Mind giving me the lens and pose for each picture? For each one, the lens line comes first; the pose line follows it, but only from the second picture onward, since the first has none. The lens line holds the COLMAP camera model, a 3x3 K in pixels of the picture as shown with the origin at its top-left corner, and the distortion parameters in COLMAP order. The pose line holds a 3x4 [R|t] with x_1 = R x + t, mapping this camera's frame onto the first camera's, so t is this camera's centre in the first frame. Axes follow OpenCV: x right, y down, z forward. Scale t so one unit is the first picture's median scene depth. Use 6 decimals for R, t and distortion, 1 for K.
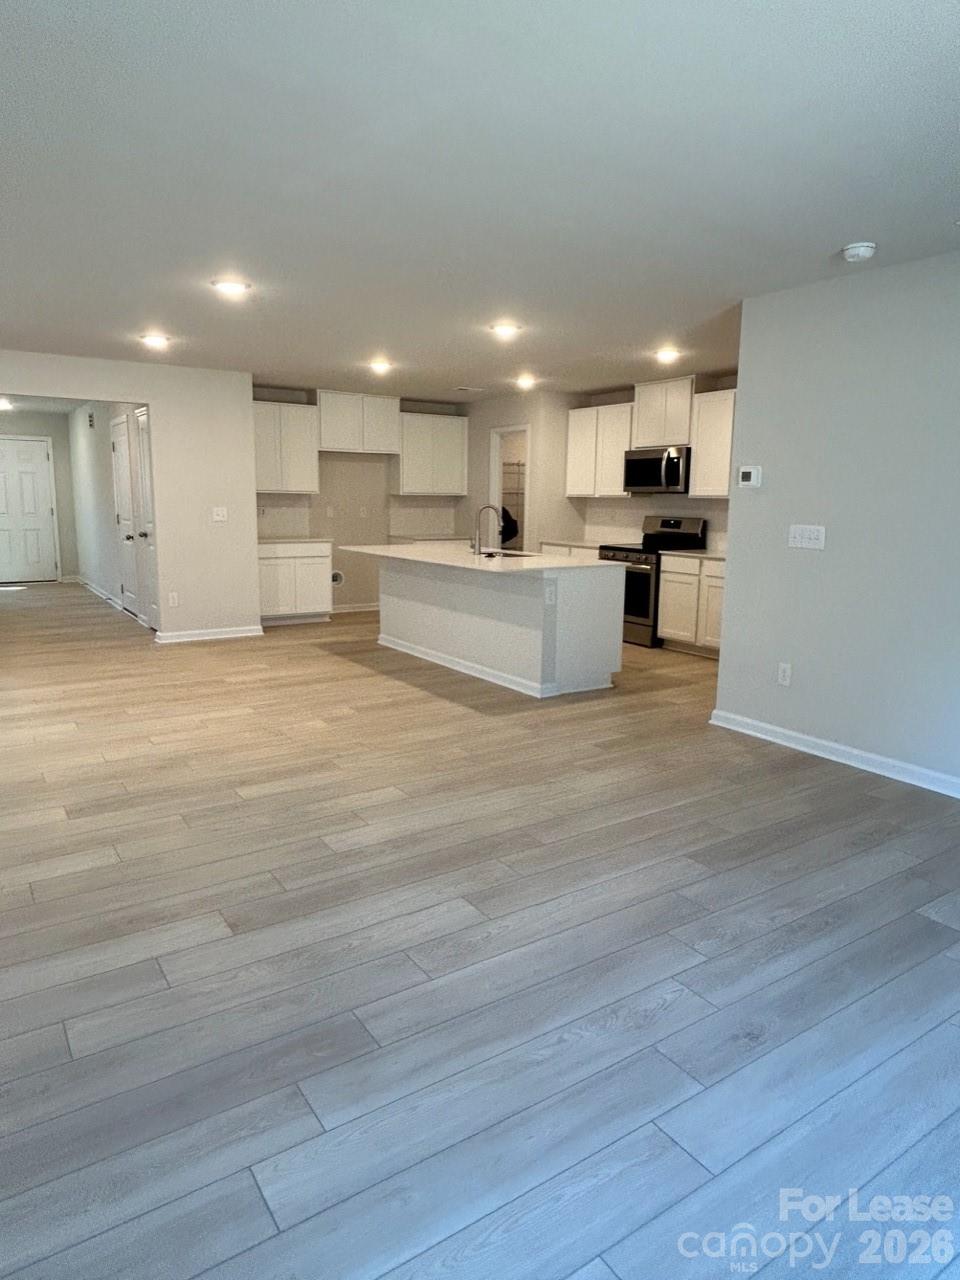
lens RADIAL K [[808.1, 0, 492.1], [0, 808.1, 637.9], [0, 0, 1]] dist [0.003173, -0.001792]
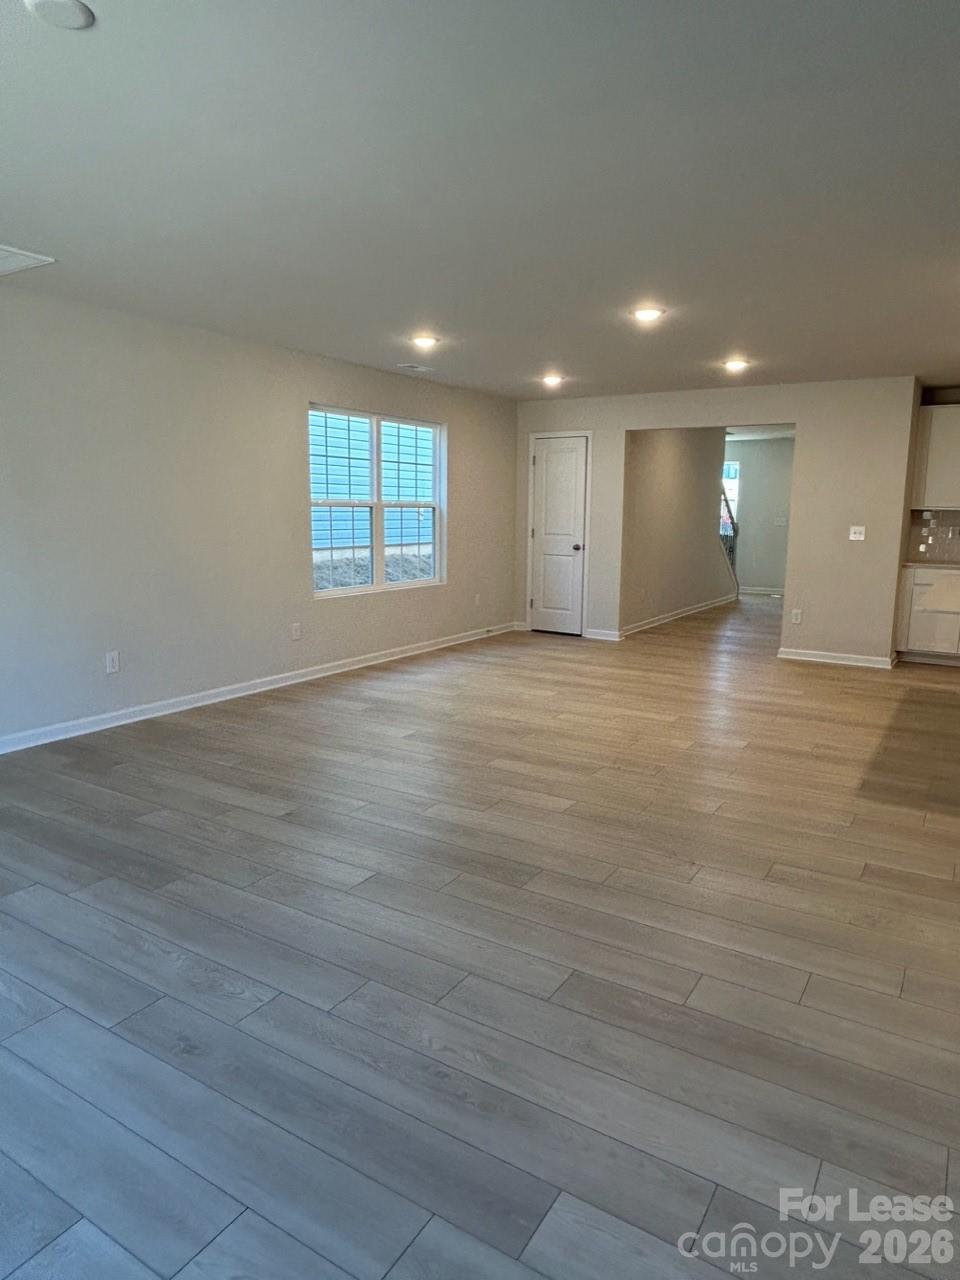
lens RADIAL K [[808.1, 0, 492.1], [0, 808.1, 637.9], [0, 0, 1]] dist [0.003173, -0.001792]
pose [[0.409579, 0.137499, -0.901853, 0.710941], [-0.162873, 0.983715, 0.076011, -0.071818], [0.897617, 0.115755, 0.425304, 0.474317]]
